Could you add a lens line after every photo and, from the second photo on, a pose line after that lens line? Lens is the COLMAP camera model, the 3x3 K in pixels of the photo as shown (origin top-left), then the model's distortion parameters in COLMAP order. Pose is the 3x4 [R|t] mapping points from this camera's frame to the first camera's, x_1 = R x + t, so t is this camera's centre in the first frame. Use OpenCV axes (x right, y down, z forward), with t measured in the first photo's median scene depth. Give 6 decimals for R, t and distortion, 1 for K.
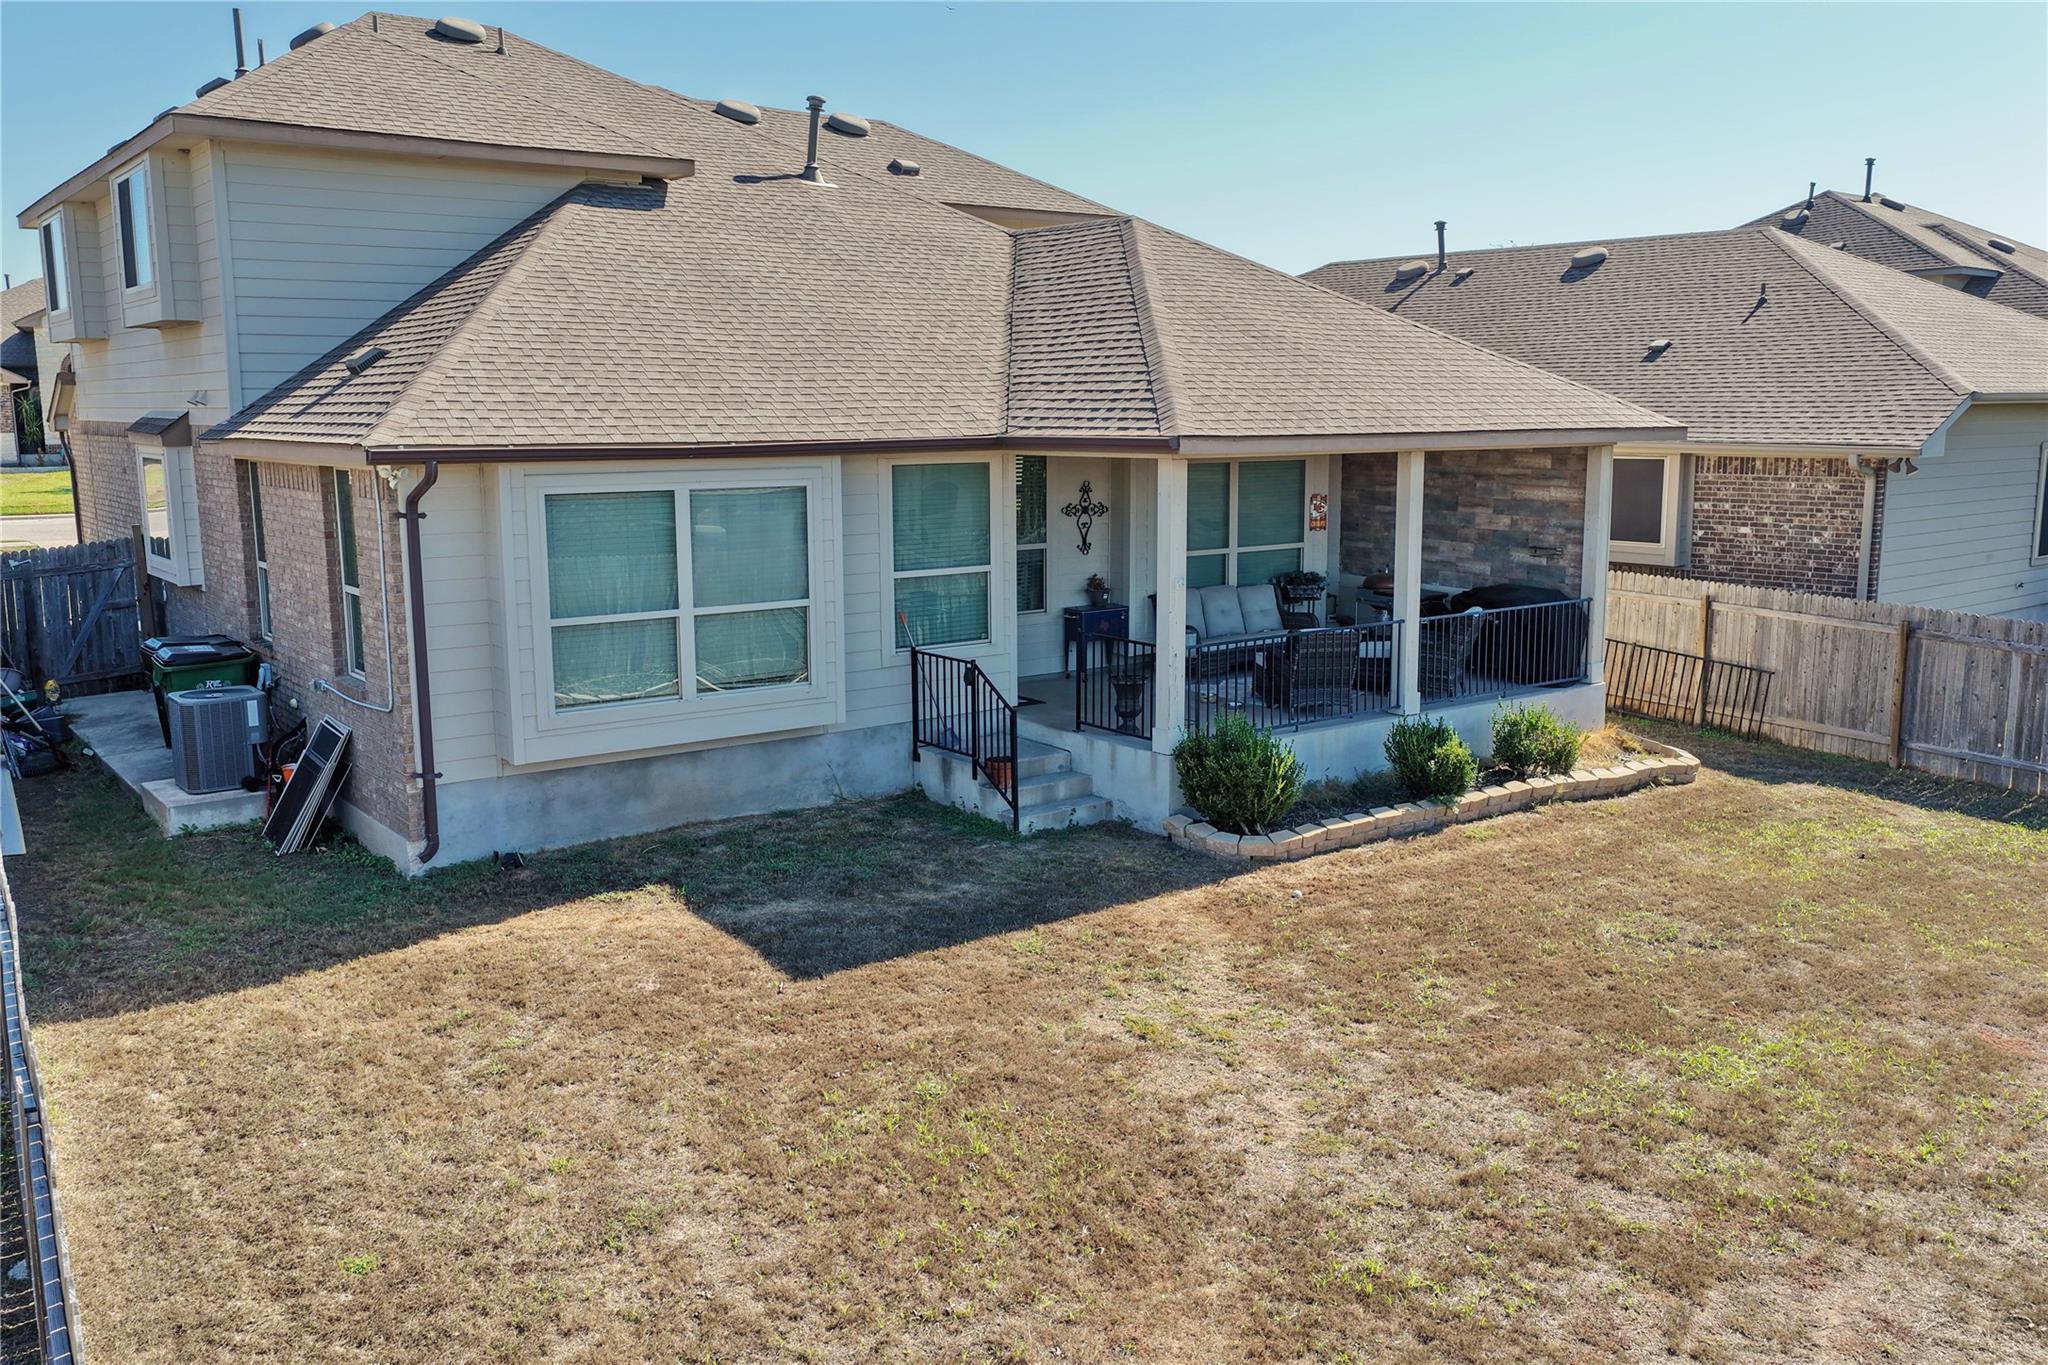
lens RADIAL K [[1695.3, 0, 1034.7], [0, 1695.3, 678.4], [0, 0, 1]] dist [-0.011566, 0.012806]
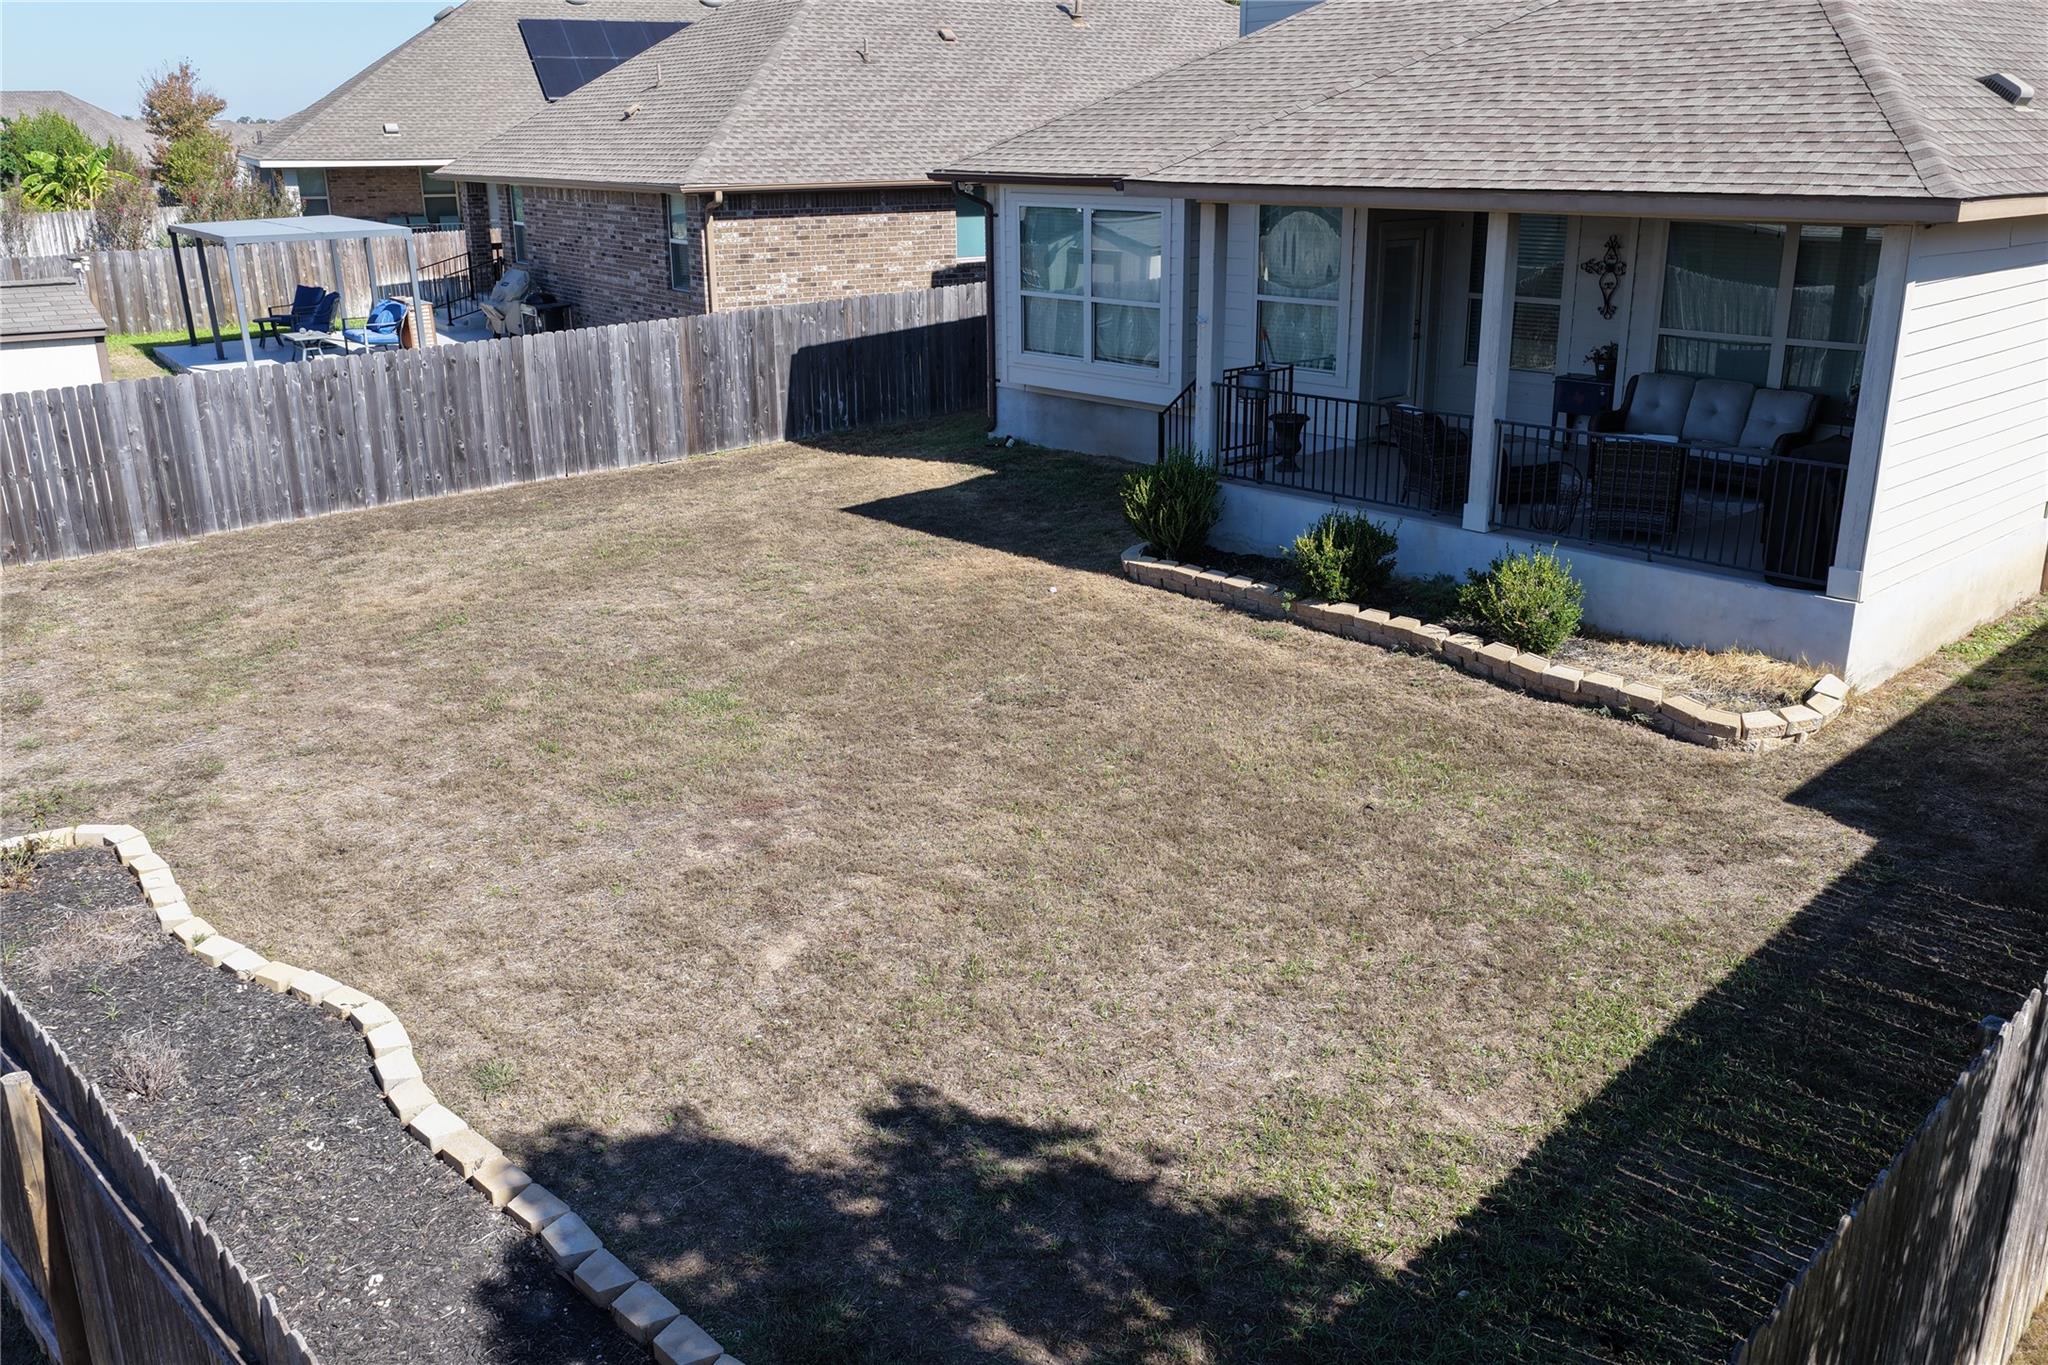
lens RADIAL K [[1695.3, 0, 1034.7], [0, 1695.3, 678.4], [0, 0, 1]] dist [-0.011566, 0.012806]
pose [[0.093354, 0.308621, -0.946593, 0.912757], [-0.150433, 0.944202, 0.293006, -0.110488], [0.984203, 0.115046, 0.134572, 0.601810]]
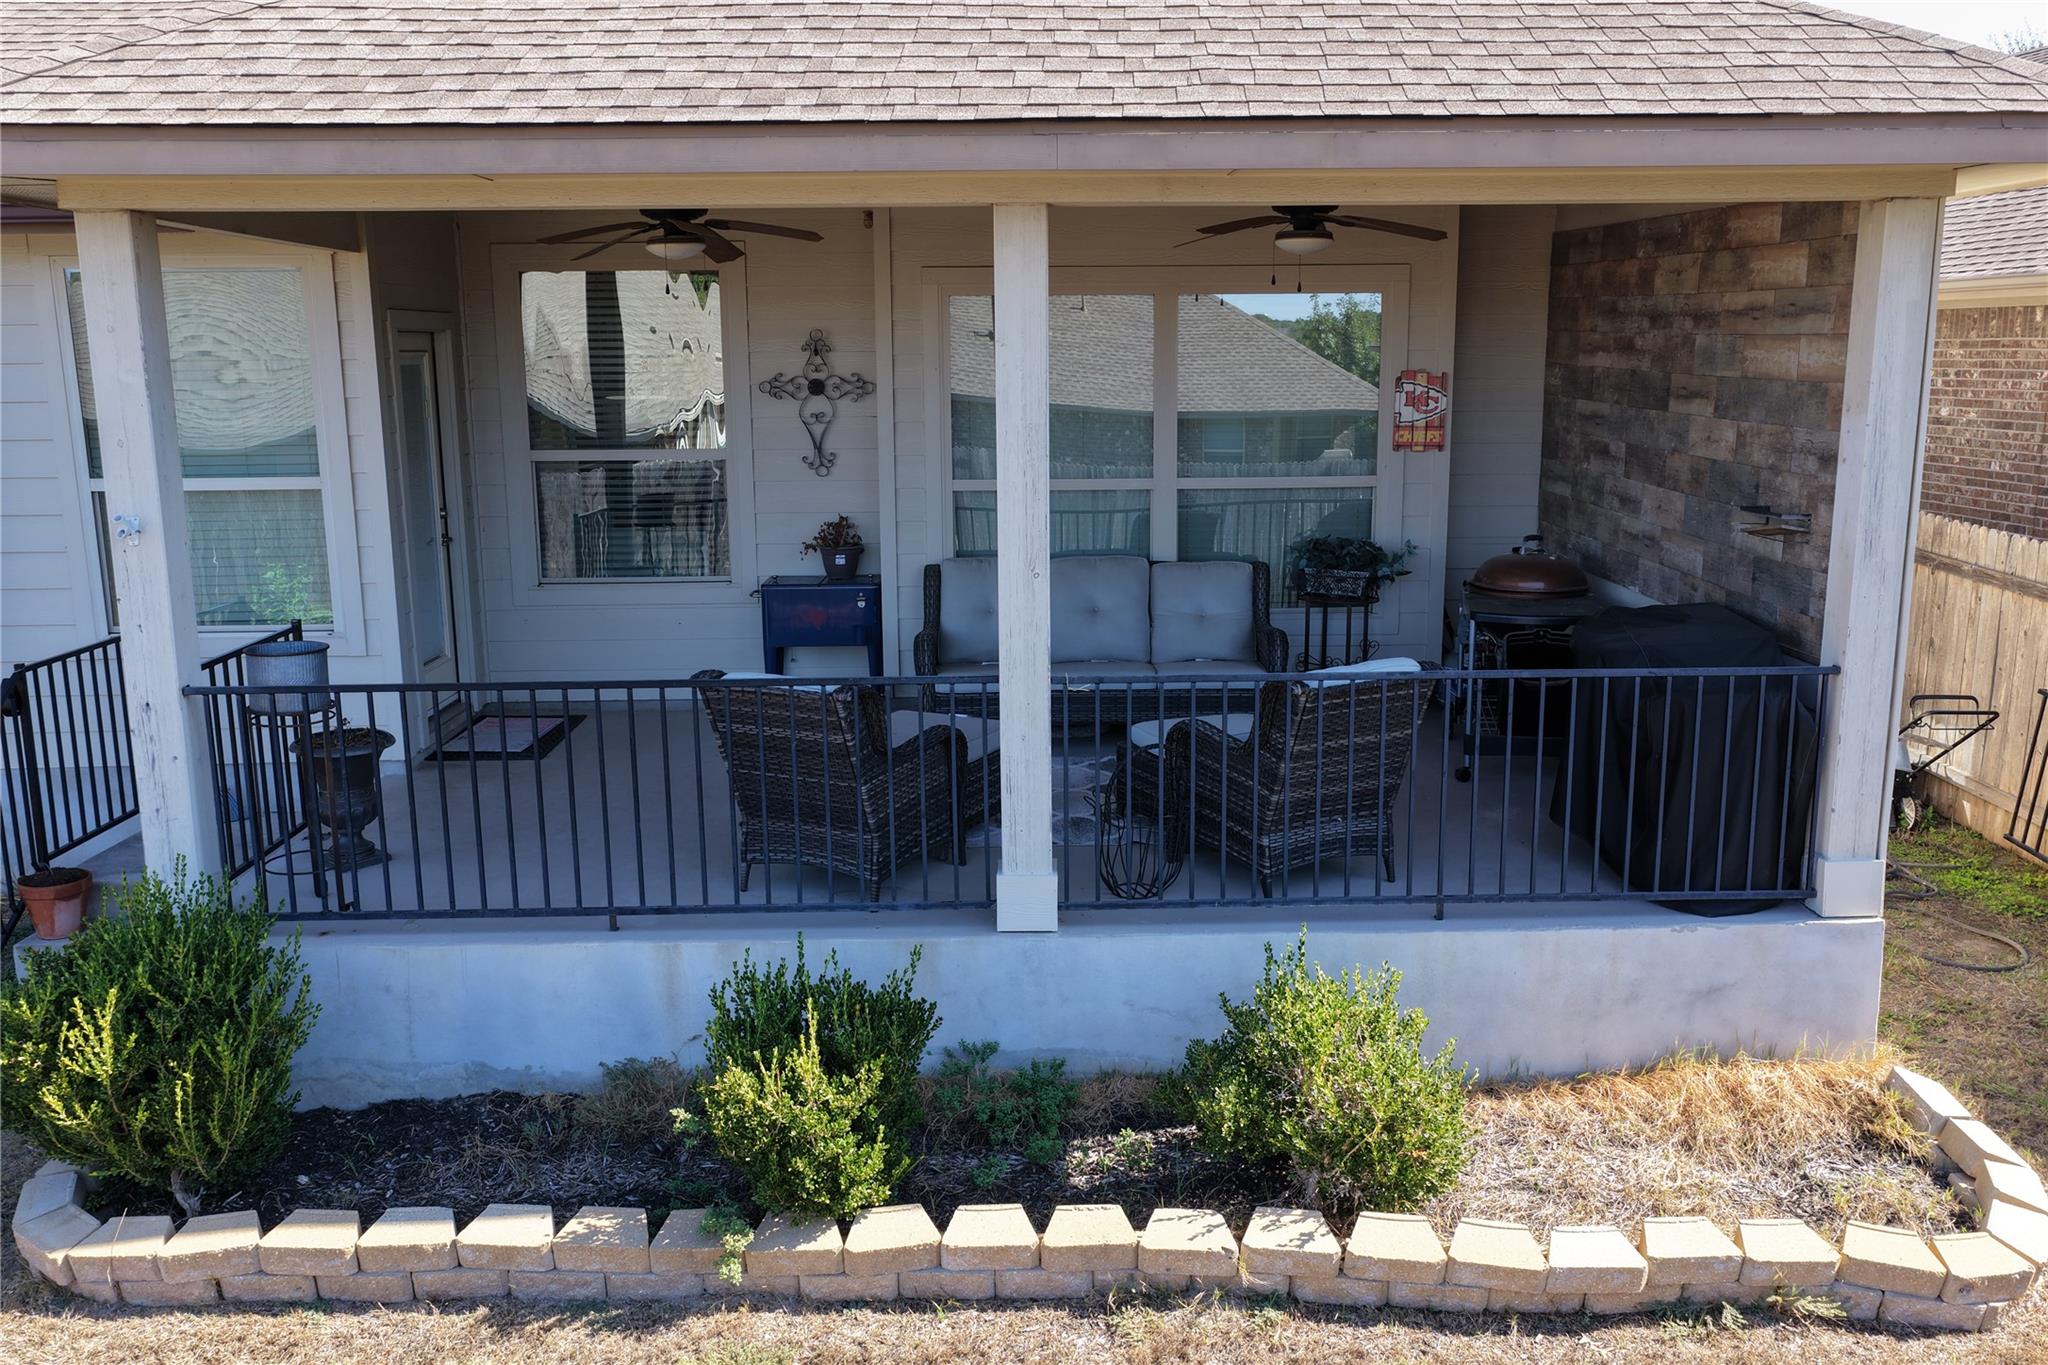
lens RADIAL K [[1695.3, 0, 1034.7], [0, 1695.3, 678.4], [0, 0, 1]] dist [-0.011566, 0.012806]
pose [[0.812168, 0.110867, -0.572793, 0.381890], [-0.088739, 0.993830, 0.066537, -0.052055], [0.576636, -0.003211, 0.816995, 0.619348]]
